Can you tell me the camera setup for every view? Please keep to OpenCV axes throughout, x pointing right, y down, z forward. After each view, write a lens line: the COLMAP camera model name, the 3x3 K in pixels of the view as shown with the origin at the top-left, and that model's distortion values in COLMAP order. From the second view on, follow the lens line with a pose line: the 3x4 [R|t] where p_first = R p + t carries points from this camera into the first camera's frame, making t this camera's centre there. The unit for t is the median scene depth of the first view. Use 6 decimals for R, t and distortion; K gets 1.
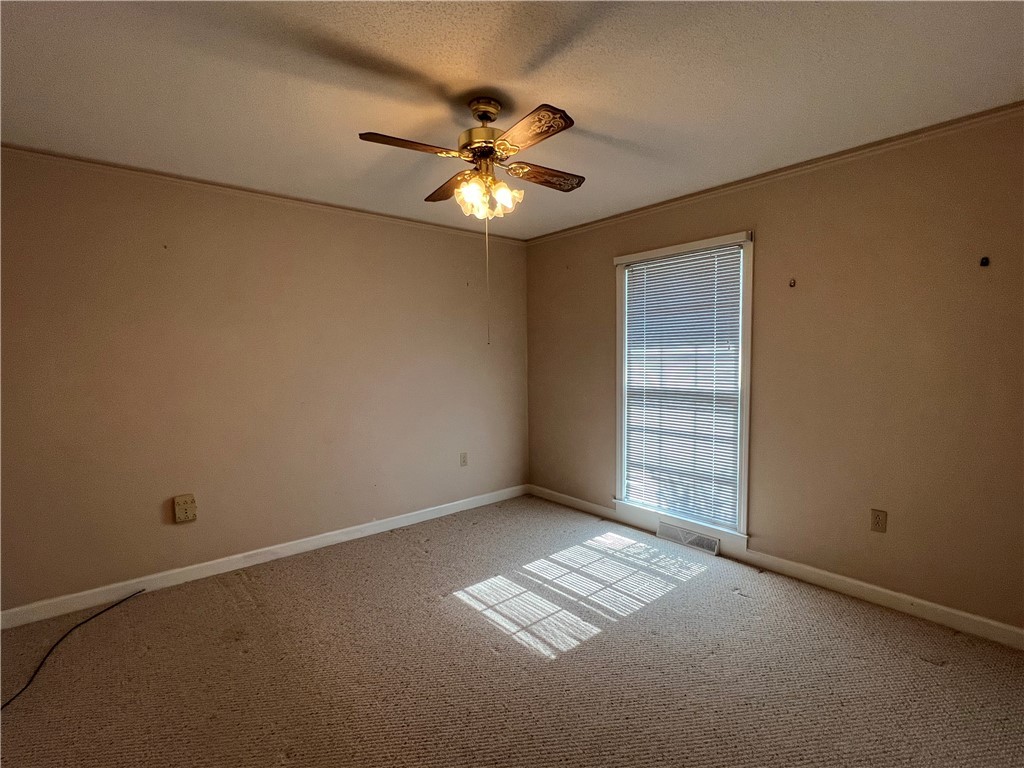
lens RADIAL K [[487.1, 0, 509.7], [0, 487.1, 390.4], [0, 0, 1]] dist [-0.001944, 0.000380]
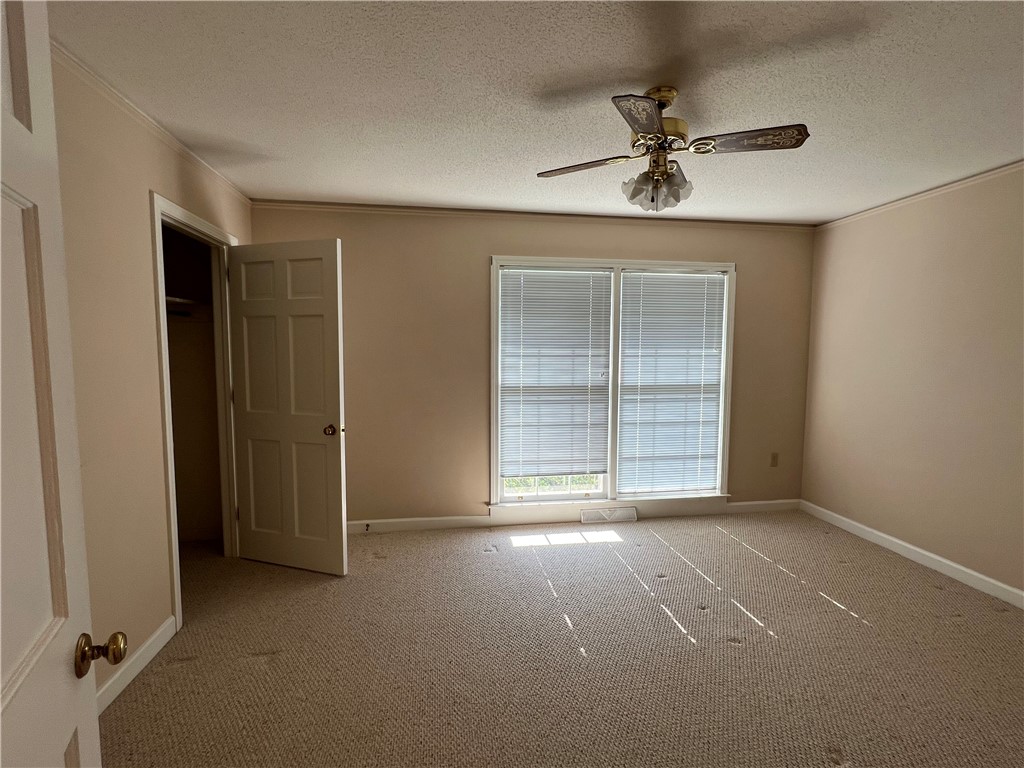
lens RADIAL K [[487.1, 0, 509.7], [0, 487.1, 390.4], [0, 0, 1]] dist [-0.001944, 0.000380]
pose [[0.528165, -0.052272, 0.847531, -0.763939], [0.047889, 0.998349, 0.031730, -0.039711], [-0.847790, 0.023829, 0.529796, 0.639519]]
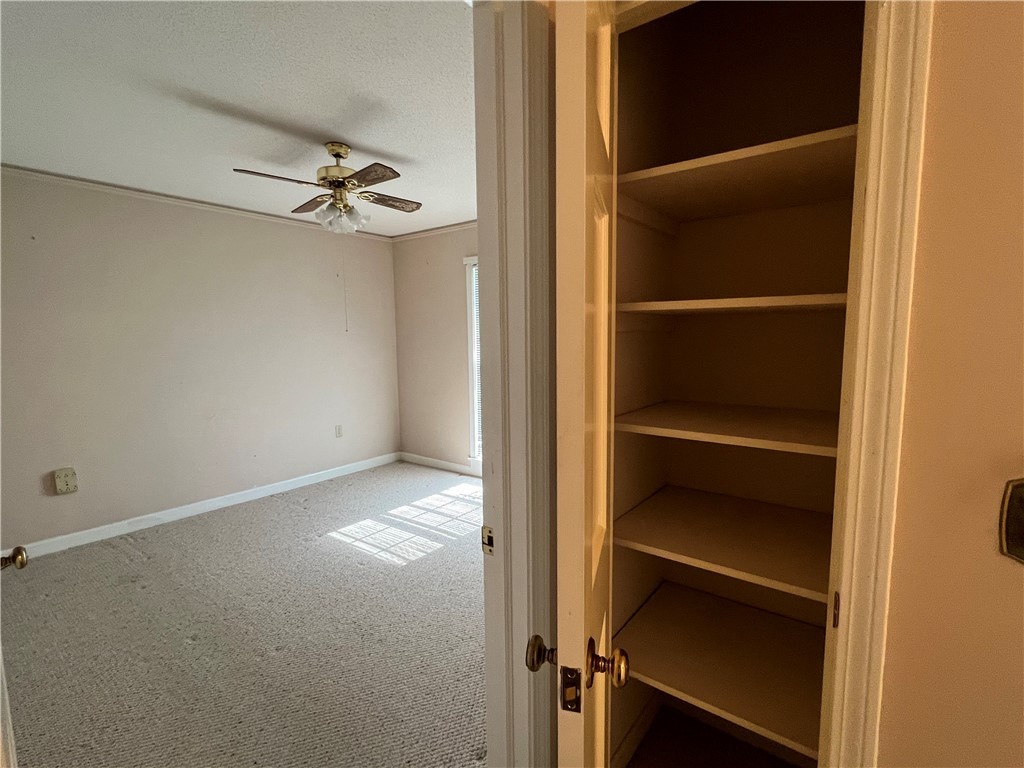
lens RADIAL K [[487.1, 0, 509.7], [0, 487.1, 390.4], [0, 0, 1]] dist [-0.001944, 0.000380]
pose [[0.975084, -0.024583, 0.220468, 0.068503], [0.016856, 0.999178, 0.036862, 0.017071], [-0.221193, -0.032228, 0.974697, -0.281900]]
